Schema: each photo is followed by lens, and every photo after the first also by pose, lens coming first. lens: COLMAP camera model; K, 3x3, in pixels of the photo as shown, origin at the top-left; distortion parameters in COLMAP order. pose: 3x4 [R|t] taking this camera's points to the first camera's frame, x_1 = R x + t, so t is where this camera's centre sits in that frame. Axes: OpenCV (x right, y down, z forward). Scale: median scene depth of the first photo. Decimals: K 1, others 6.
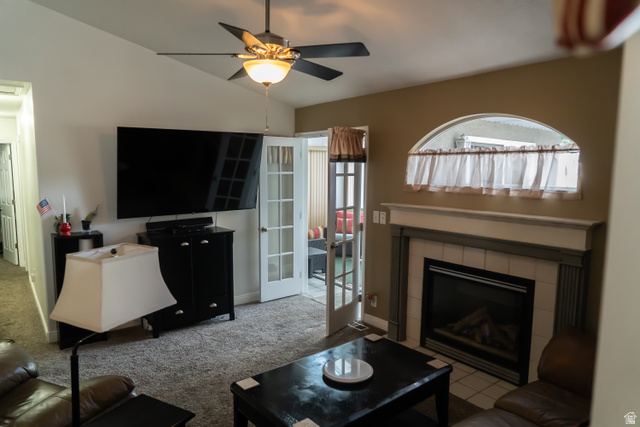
lens RADIAL K [[432.7, 0, 319.5], [0, 432.7, 218.8], [0, 0, 1]] dist [-0.021476, 0.001702]
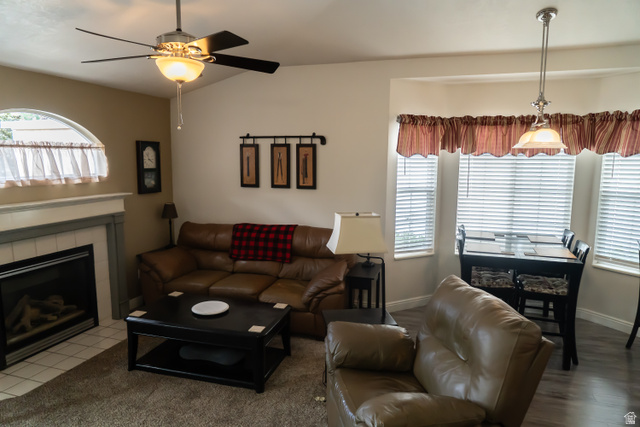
lens RADIAL K [[432.7, 0, 319.5], [0, 432.7, 218.8], [0, 0, 1]] dist [-0.021476, 0.001702]
pose [[-0.572887, -0.120808, 0.810683, -0.946326], [0.086126, 0.974730, 0.206117, -0.142887], [-0.815097, 0.187902, -0.548005, 1.088587]]
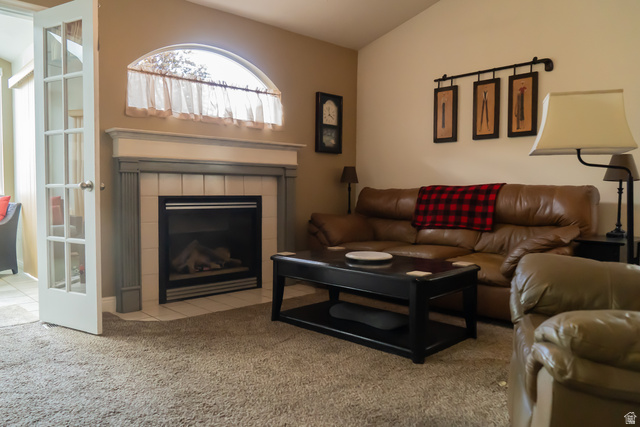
lens RADIAL K [[489.3, 0, 291.8], [0, 489.3, 215.2], [0, 0, 1]] dist [-0.015079, 0.001245]
pose [[-0.080630, -0.057108, 0.995107, -0.878822], [0.109347, 0.991825, 0.065780, 0.110374], [-0.990728, 0.114116, -0.073727, 0.973622]]
